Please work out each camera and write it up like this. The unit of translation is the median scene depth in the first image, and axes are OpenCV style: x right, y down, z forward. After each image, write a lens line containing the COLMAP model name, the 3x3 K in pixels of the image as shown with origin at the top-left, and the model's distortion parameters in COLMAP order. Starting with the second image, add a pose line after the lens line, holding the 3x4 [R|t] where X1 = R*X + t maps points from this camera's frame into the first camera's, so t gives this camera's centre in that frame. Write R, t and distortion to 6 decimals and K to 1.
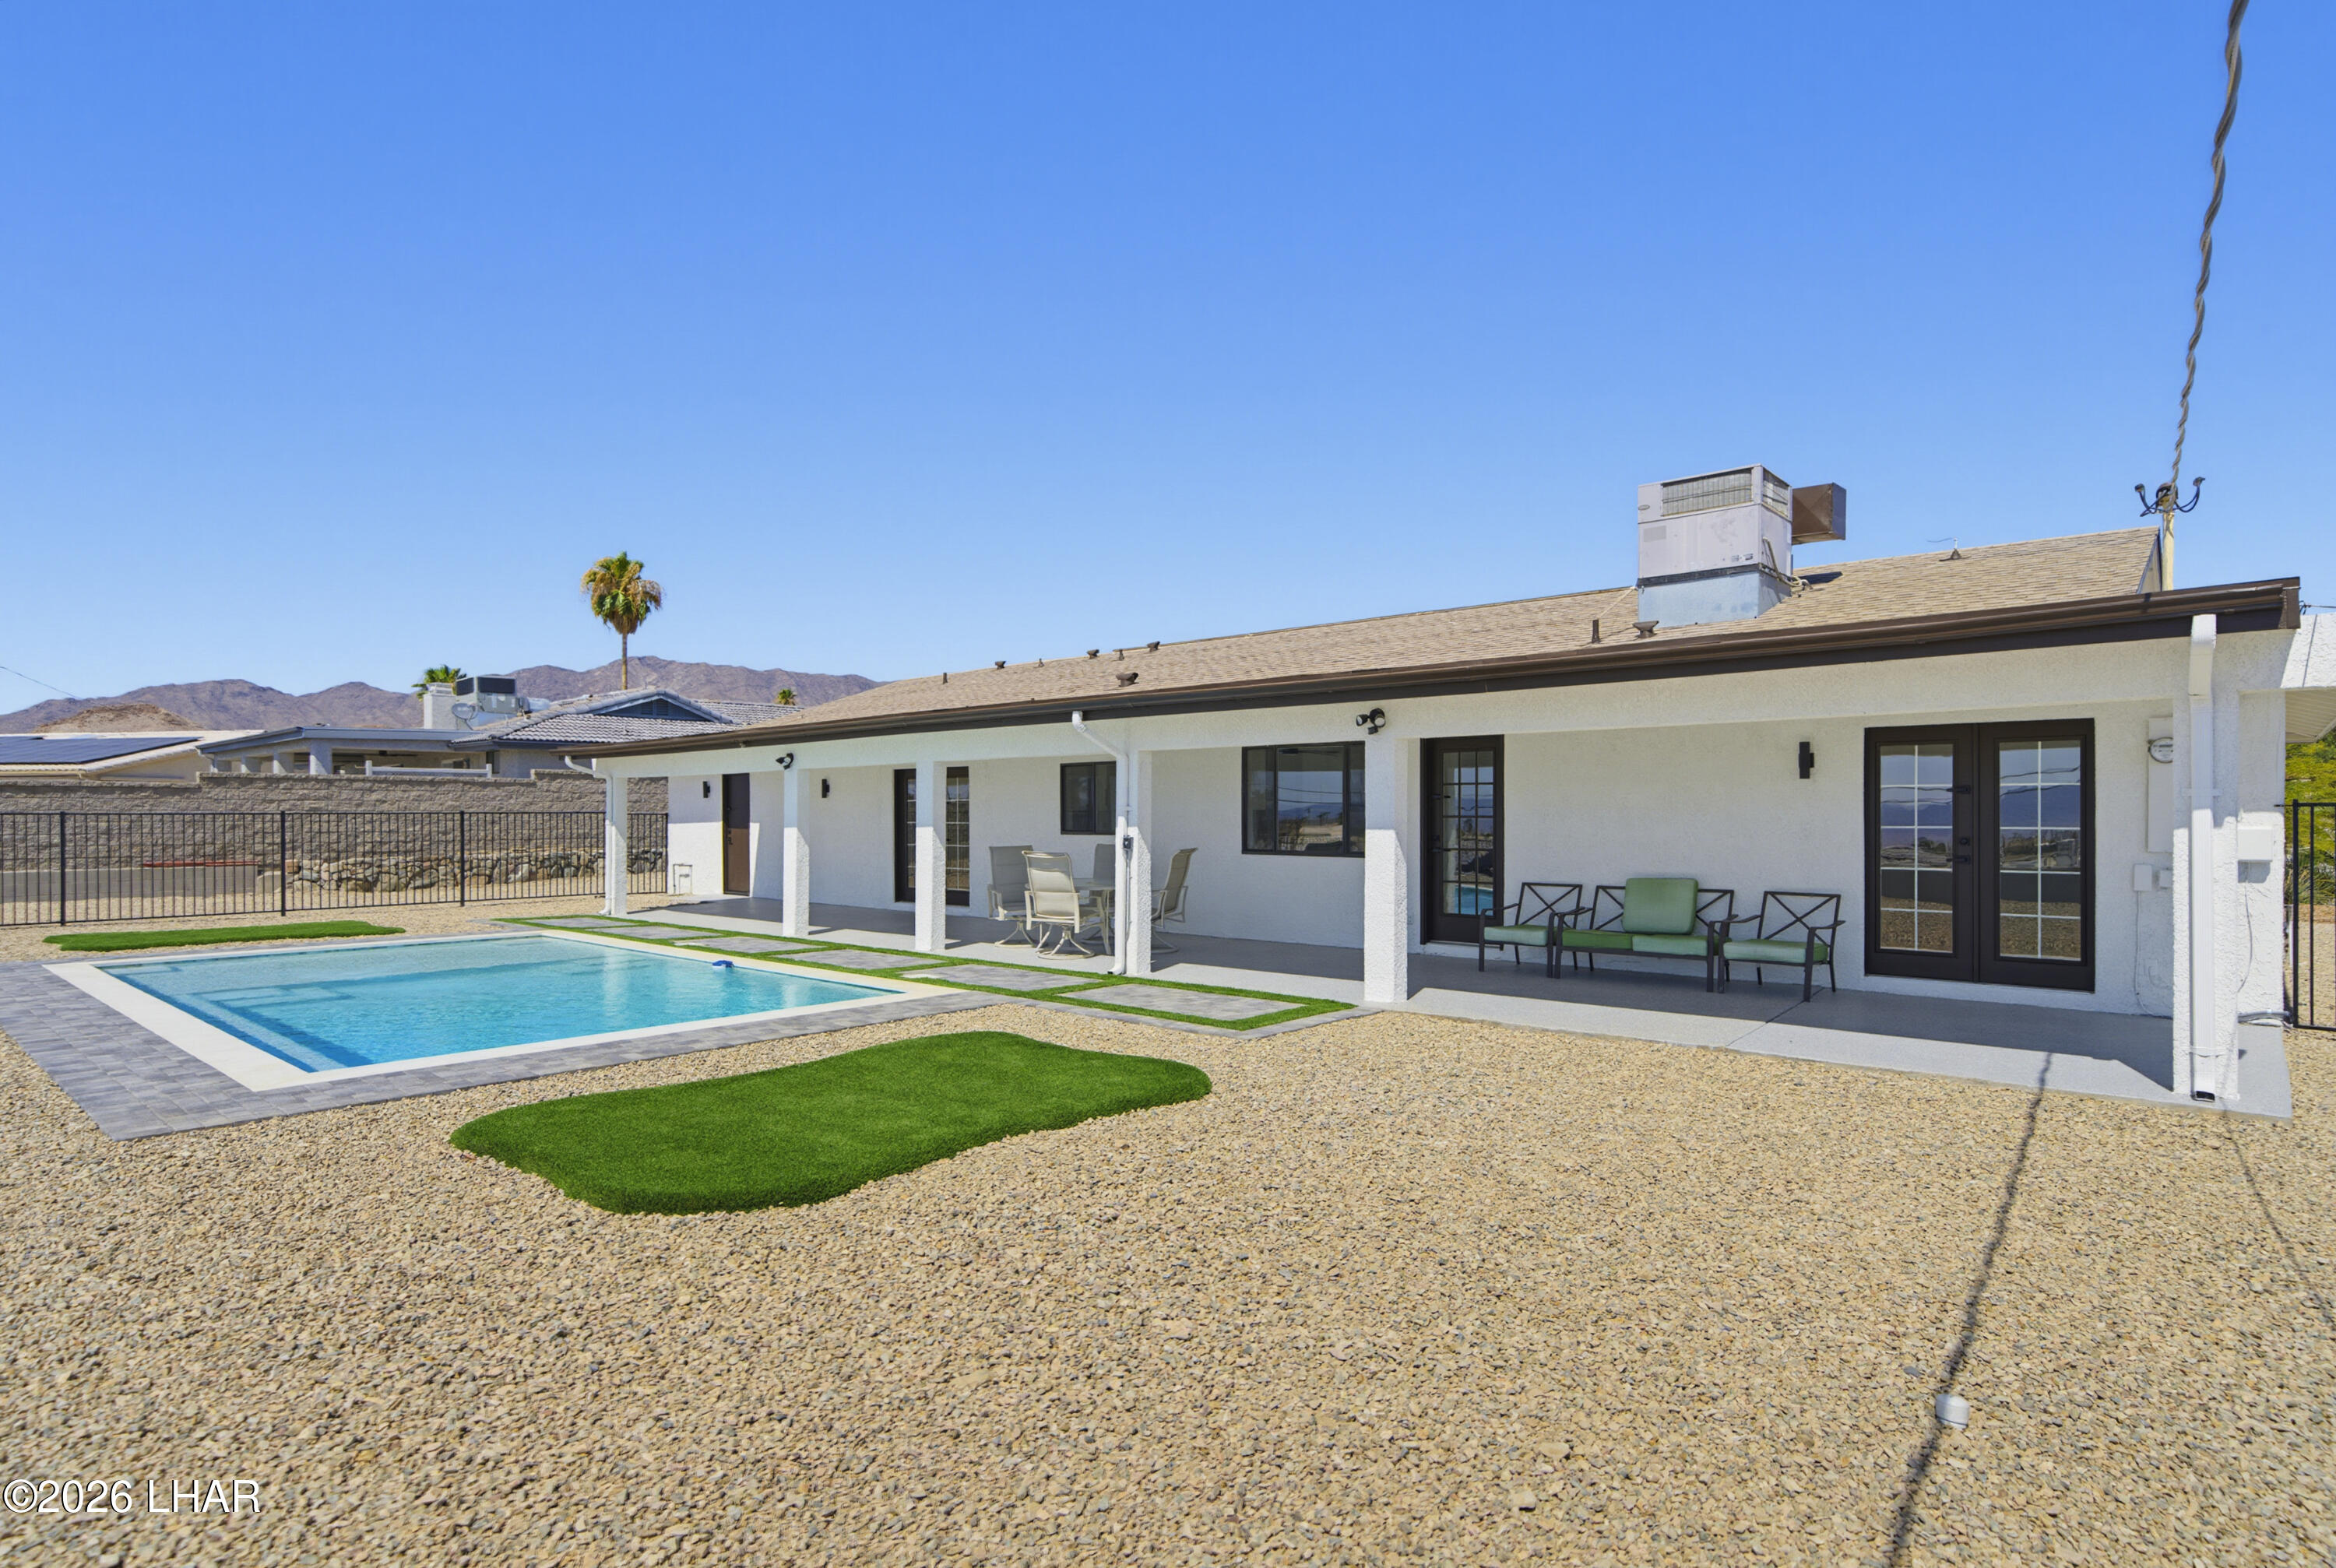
lens RADIAL K [[1212.7, 0, 1171.7], [0, 1212.7, 811.0], [0, 0, 1]] dist [0.002584, 0.000330]
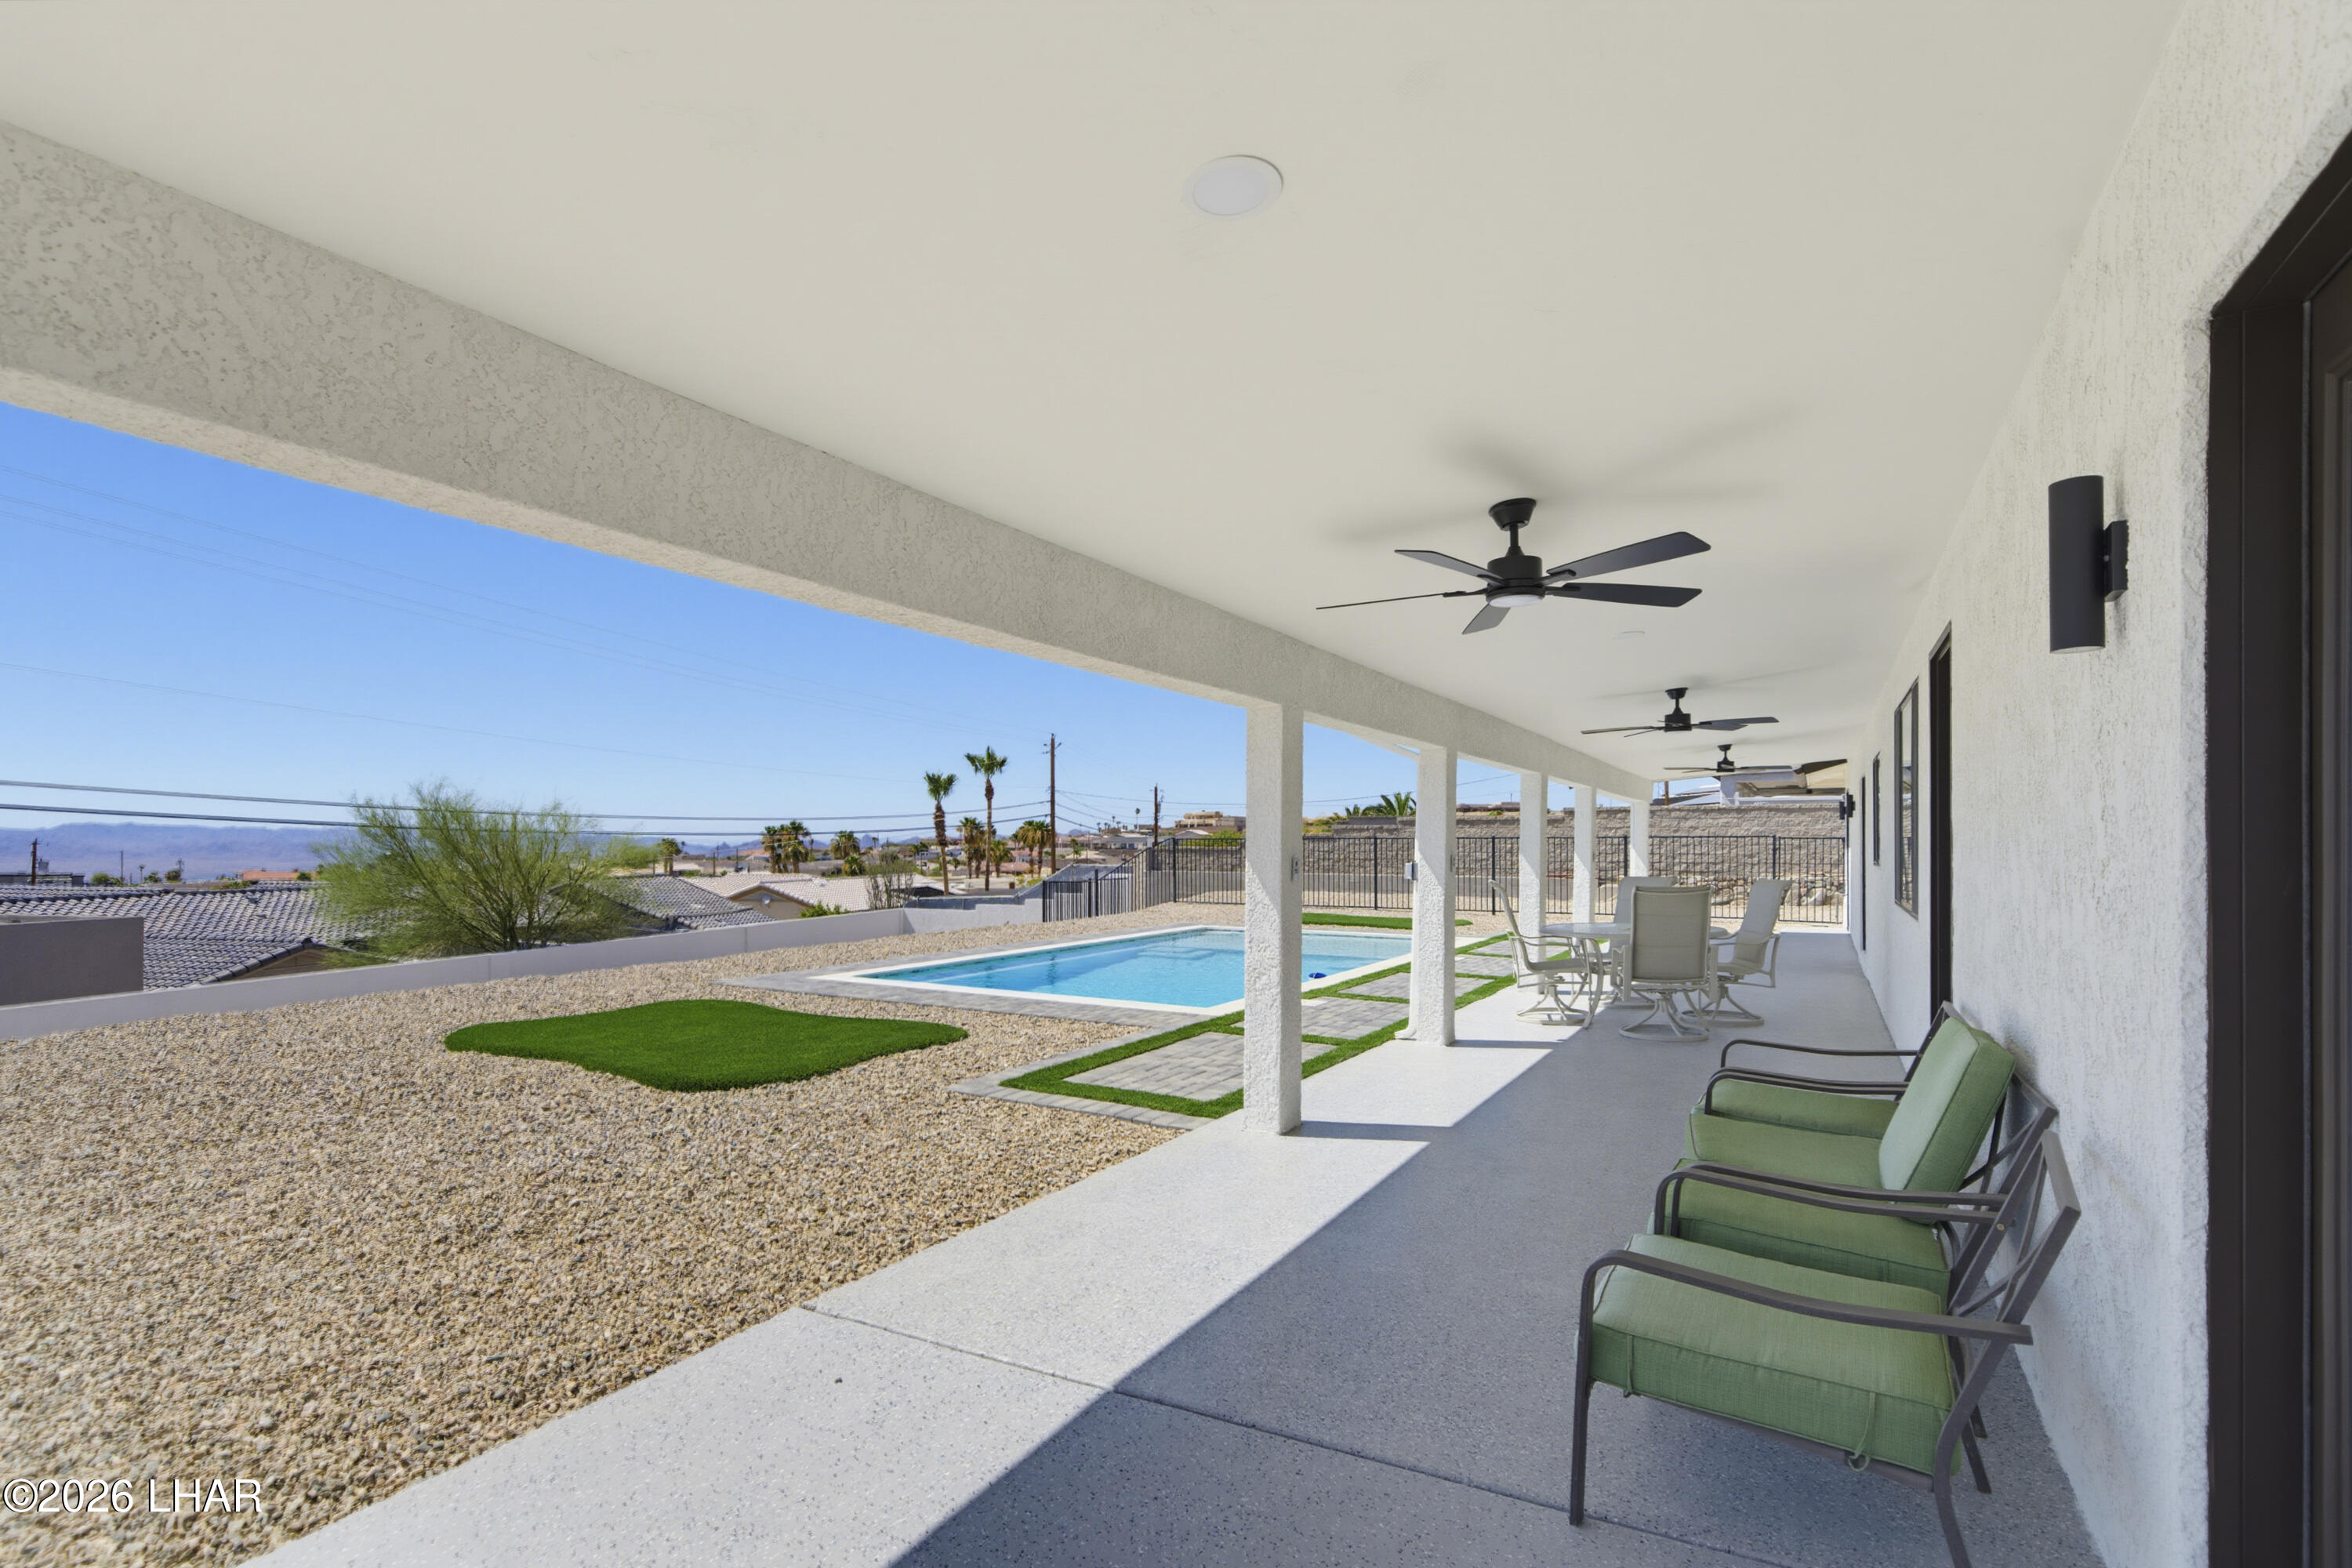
lens RADIAL K [[1088.1, 0, 1178.2], [0, 1088.1, 835.9], [0, 0, 1]] dist [-0.000629, 0.000180]
pose [[0.193953, -0.004738, -0.980999, 0.289900], [0.002447, 0.999988, -0.004346, 0.003197], [0.981008, -0.001558, 0.193962, 0.339563]]
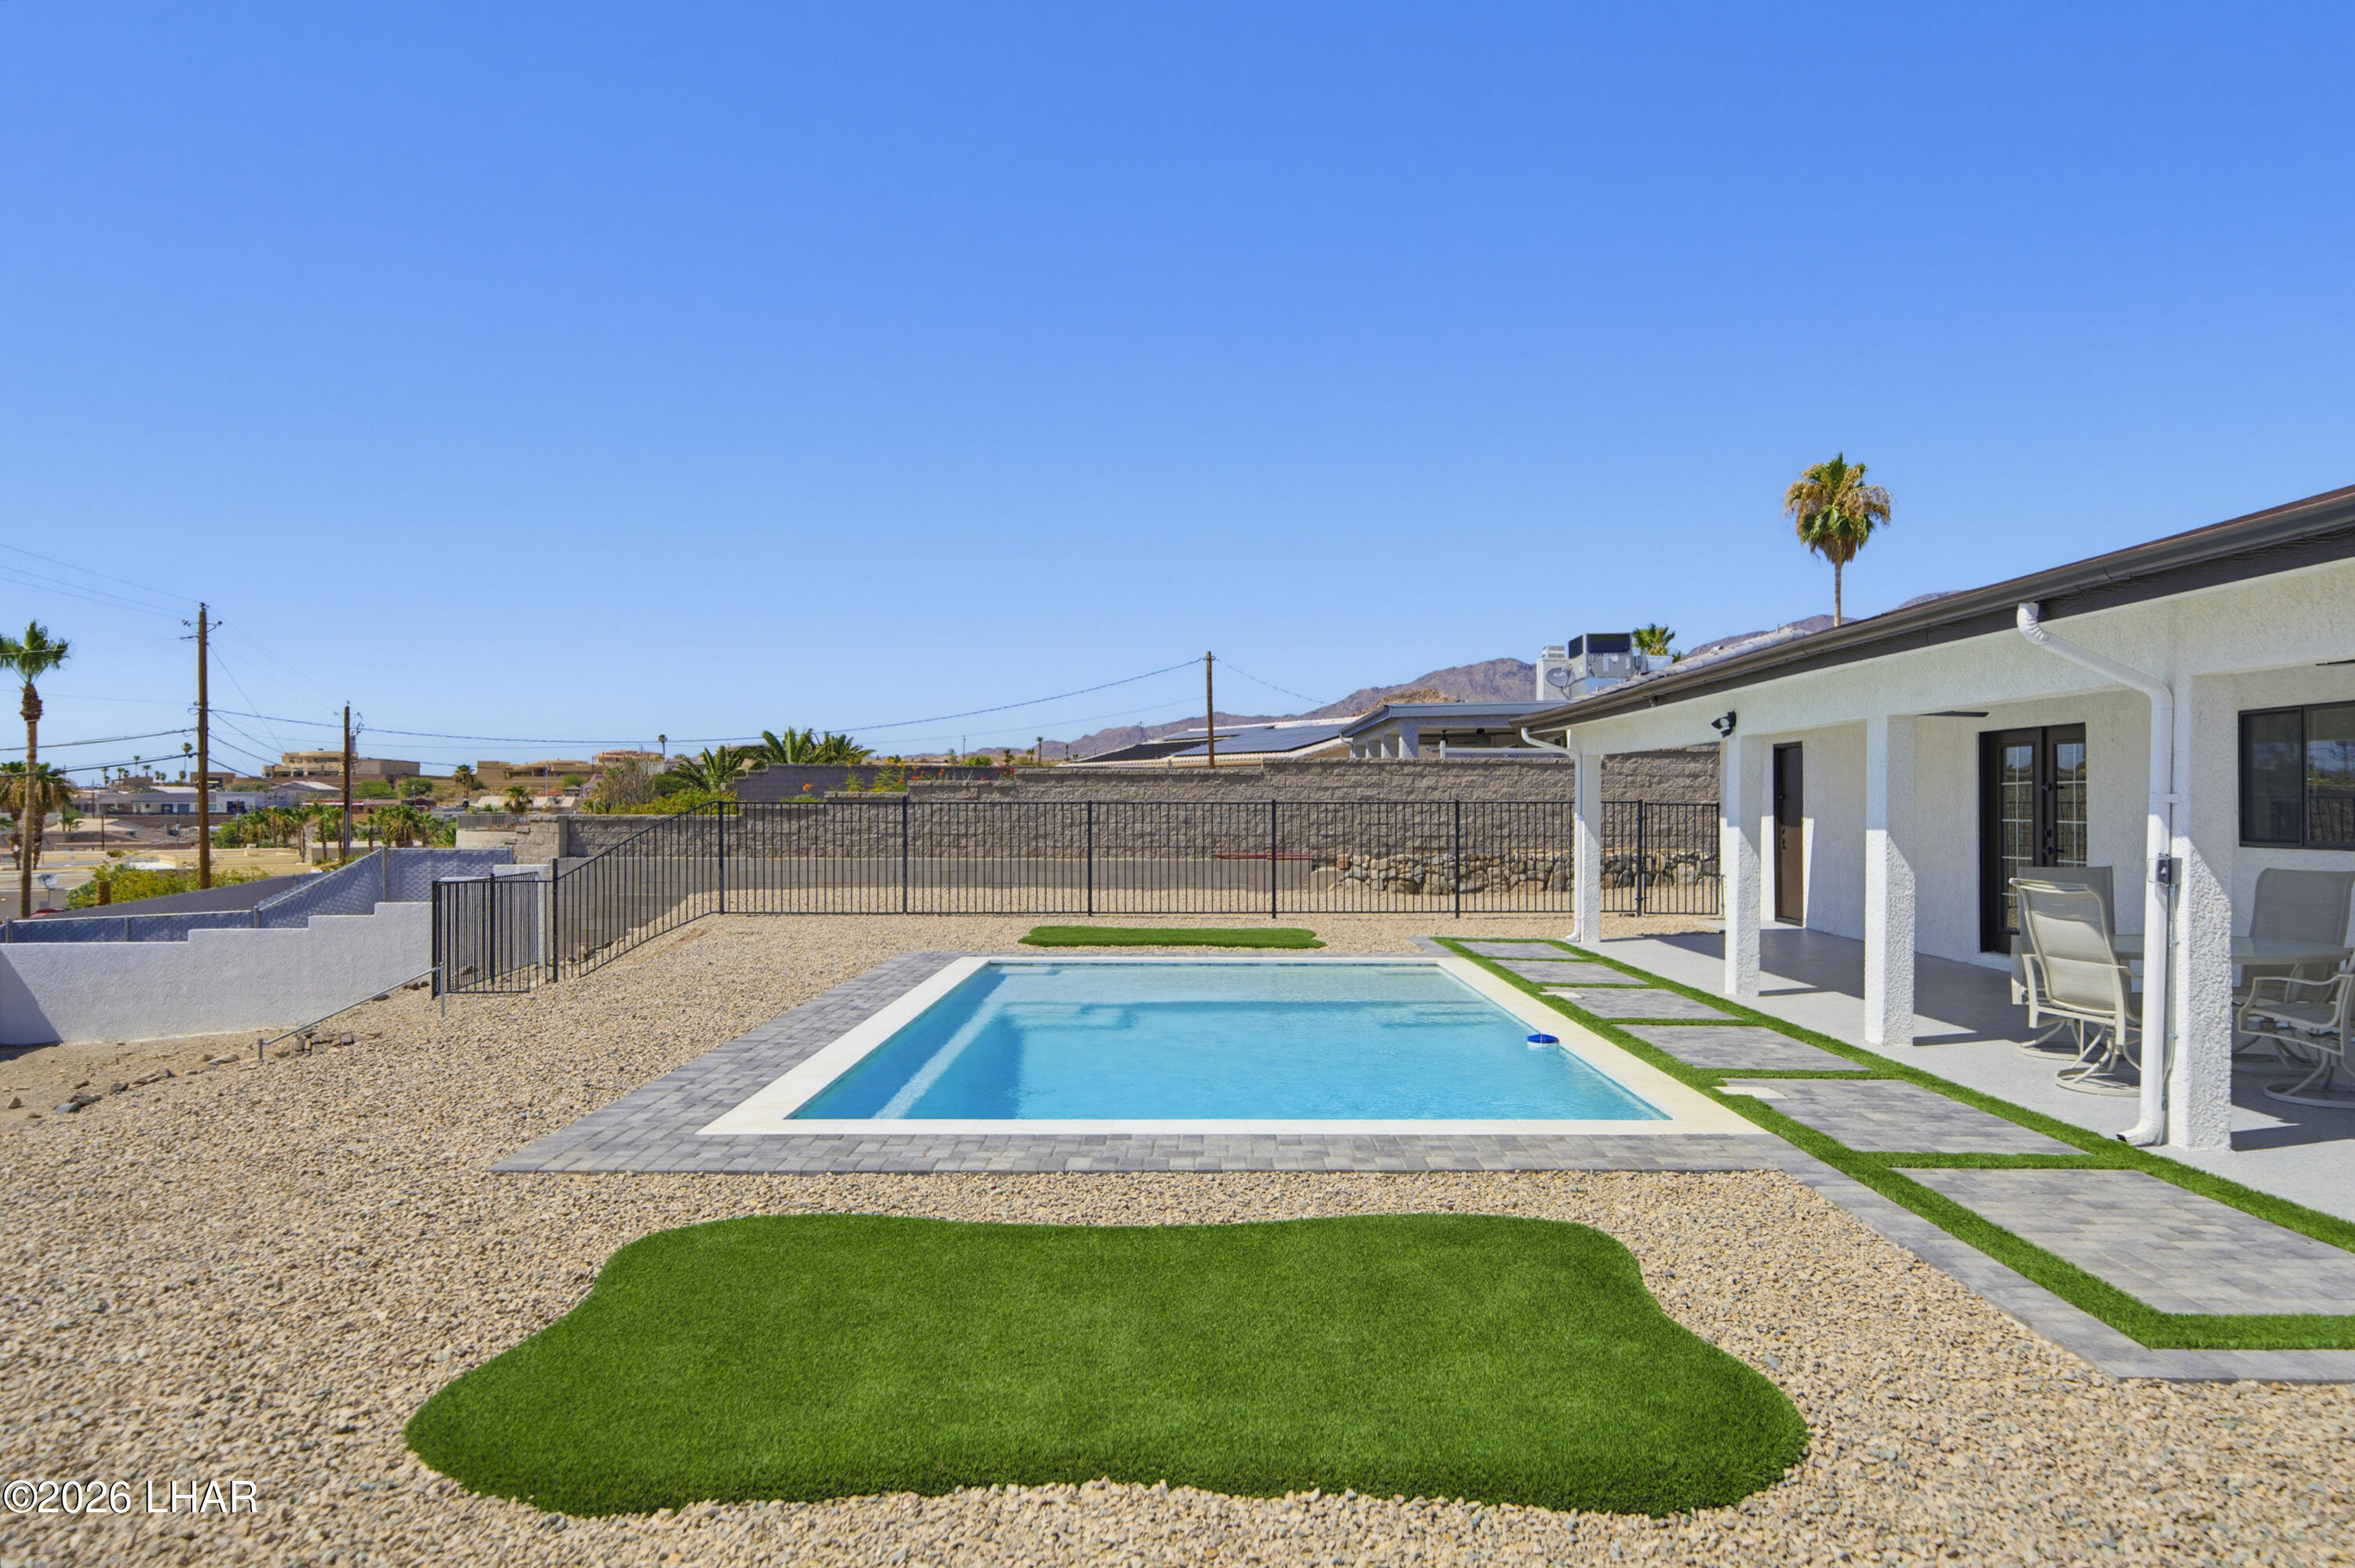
lens RADIAL K [[1605.3, 0, 1195.1], [0, 1605.3, 784.3], [0, 0, 1]] dist [0.012990, 0.002810]
pose [[0.664402, -0.006936, -0.747343, 0.086176], [0.000469, 0.999961, -0.008863, -0.001074], [0.747375, 0.005538, 0.664379, 0.137795]]
